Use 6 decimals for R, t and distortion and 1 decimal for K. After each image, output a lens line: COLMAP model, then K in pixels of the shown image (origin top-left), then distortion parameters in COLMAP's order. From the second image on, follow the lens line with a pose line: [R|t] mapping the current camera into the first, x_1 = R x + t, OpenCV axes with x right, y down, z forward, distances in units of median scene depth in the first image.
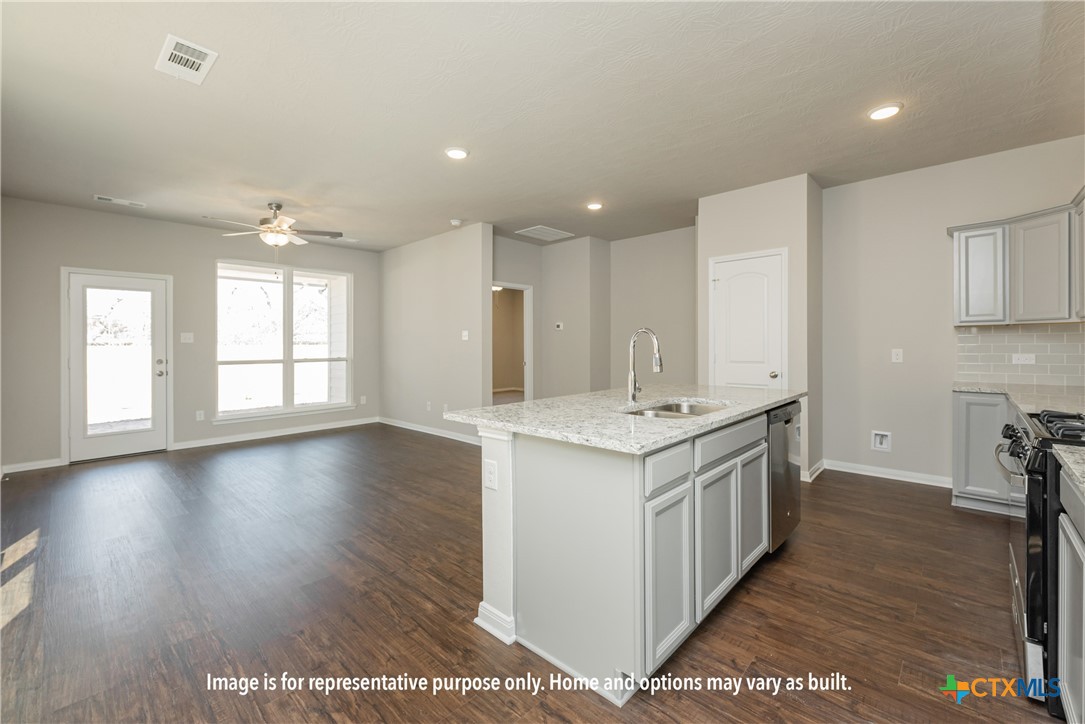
lens RADIAL K [[450.7, 0, 541.4], [0, 450.7, 345.1], [0, 0, 1]] dist [0.001467, -0.001053]
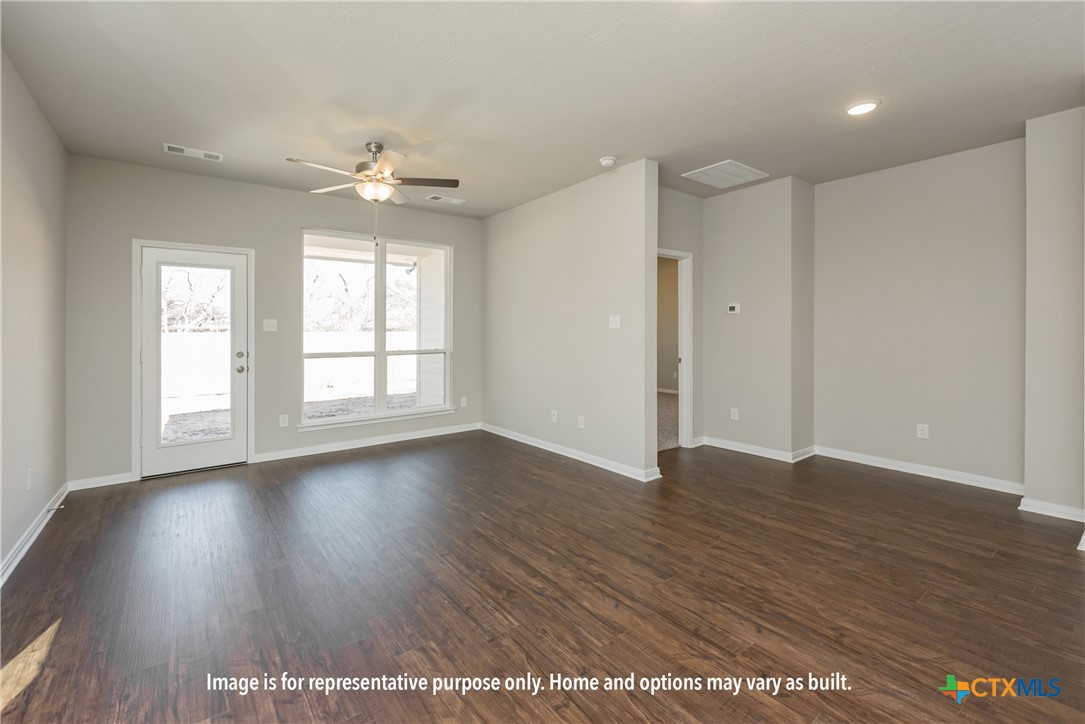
lens RADIAL K [[450.7, 0, 510.8], [0, 450.7, 328.8], [0, 0, 1]] dist [0.001467, -0.001053]
pose [[0.982224, 0.001169, -0.187709, -0.207503], [-0.002015, 0.999989, -0.004315, -0.007462], [0.187702, 0.004616, 0.982215, 0.284432]]
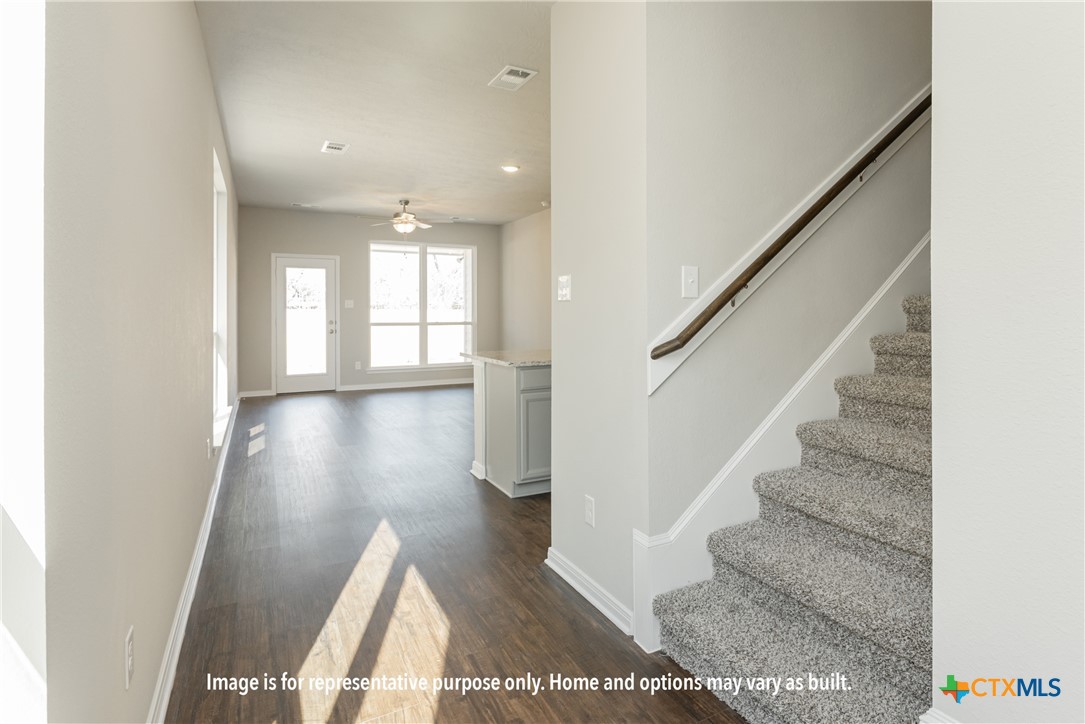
lens RADIAL K [[595.2, 0, 589.8], [0, 595.2, 316.3], [0, 0, 1]] dist [0.025262, 0.000275]
pose [[0.951591, 0.010161, -0.307199, 0.388529], [-0.006857, 0.999907, 0.011830, -0.006264], [0.307291, -0.009151, 0.951572, -0.407554]]
